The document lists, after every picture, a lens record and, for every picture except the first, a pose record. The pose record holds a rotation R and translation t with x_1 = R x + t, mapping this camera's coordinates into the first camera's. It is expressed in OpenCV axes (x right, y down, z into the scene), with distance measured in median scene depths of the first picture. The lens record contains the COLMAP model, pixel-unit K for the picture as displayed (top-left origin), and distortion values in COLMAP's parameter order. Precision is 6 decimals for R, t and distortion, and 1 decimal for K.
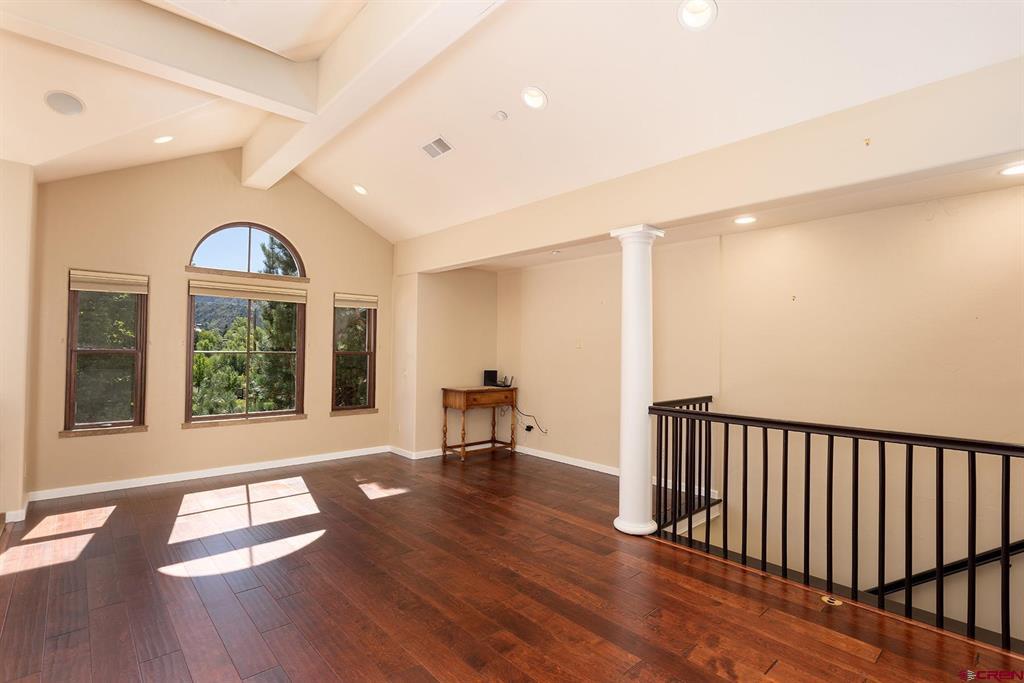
lens RADIAL K [[493.5, 0, 512.6], [0, 493.5, 343.2], [0, 0, 1]] dist [-0.014333, 0.002827]
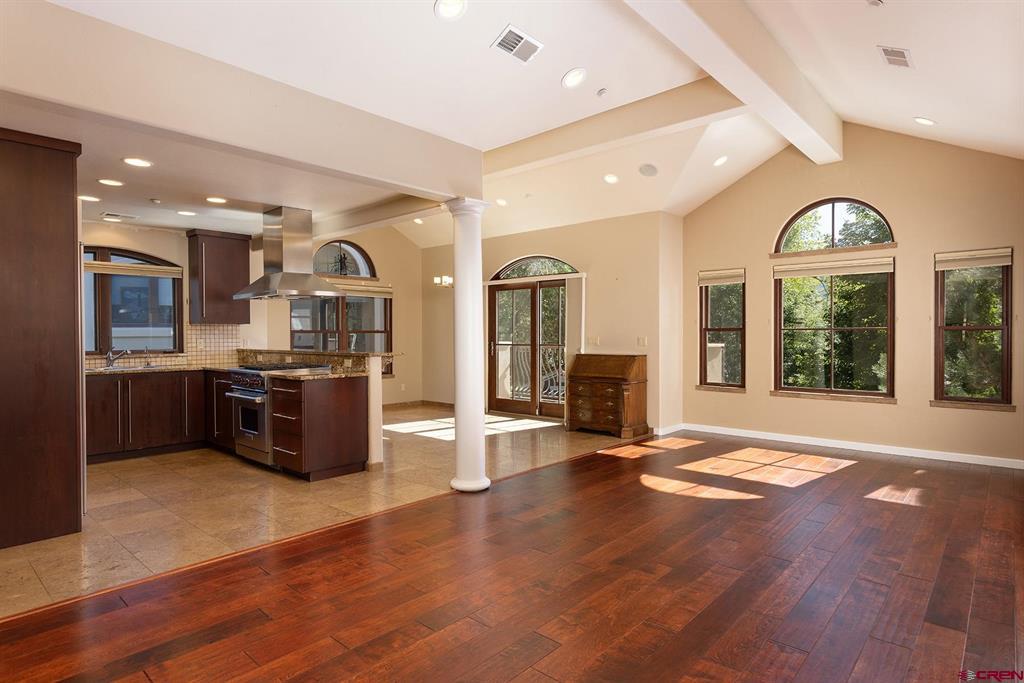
lens RADIAL K [[559.5, 0, 509.0], [0, 559.5, 338.1], [0, 0, 1]] dist [0.000910, 0.001944]
pose [[0.109143, -0.007165, -0.994000, 0.609704], [0.018832, 0.999809, -0.005139, 0.035961], [0.993848, -0.018158, 0.109257, 0.262994]]
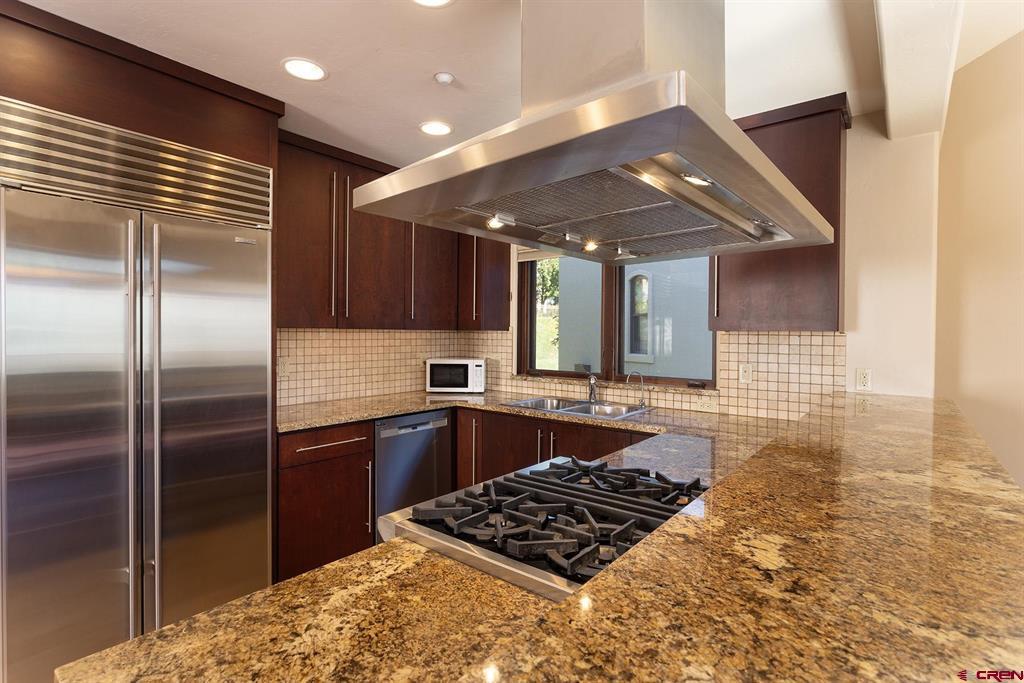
lens RADIAL K [[493.5, 0, 510.7], [0, 493.5, 338.0], [0, 0, 1]] dist [-0.014333, 0.002827]
pose [[-0.987069, -0.020220, -0.159016, -0.509541], [-0.019209, 0.999784, -0.007893, -0.003593], [0.159141, -0.004737, -0.987244, 0.176326]]
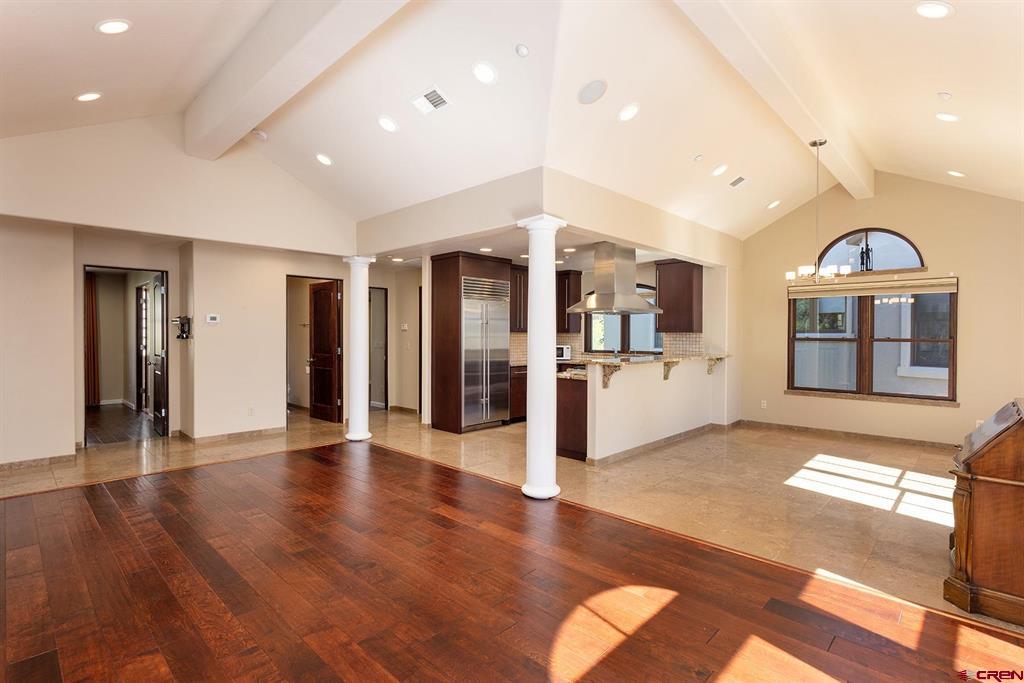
lens RADIAL K [[493.5, 0, 518.8], [0, 493.5, 339.1], [0, 0, 1]] dist [-0.014333, 0.002827]
pose [[-0.996216, -0.016960, -0.085246, -0.250200], [-0.016515, 0.999846, -0.005928, 0.015585], [0.085333, -0.004498, -0.996342, 1.185484]]
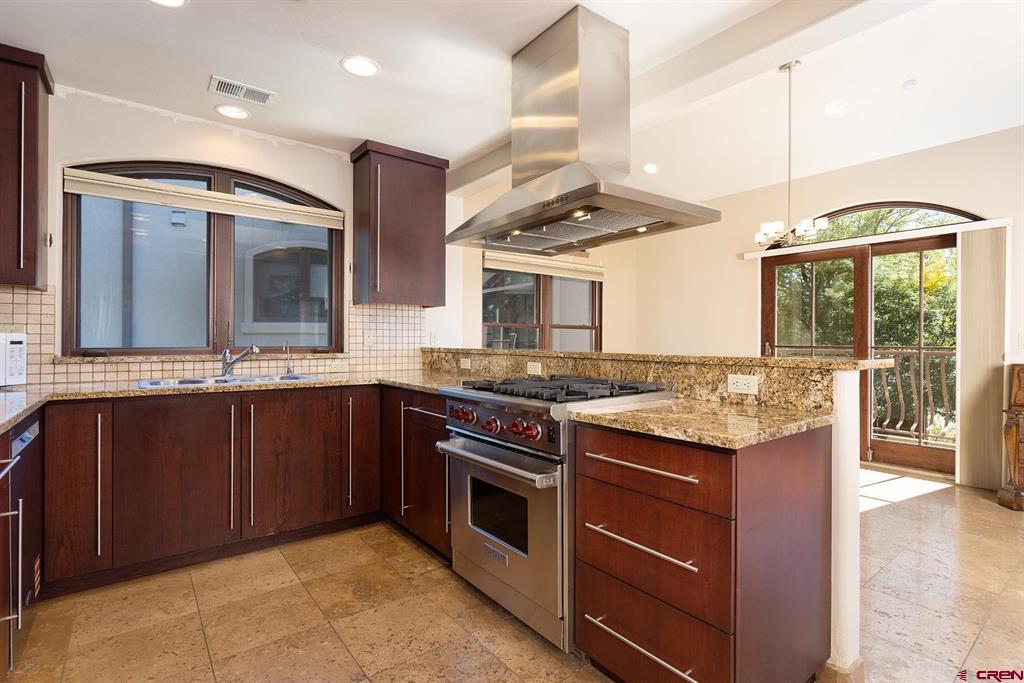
lens RADIAL K [[493.5, 0, 511.9], [0, 493.5, 337.4], [0, 0, 1]] dist [-0.014333, 0.002827]
pose [[-0.062954, -0.018127, -0.997852, -0.137623], [0.006980, 0.999803, -0.018603, 0.043089], [0.997992, -0.008136, -0.062815, -0.089883]]
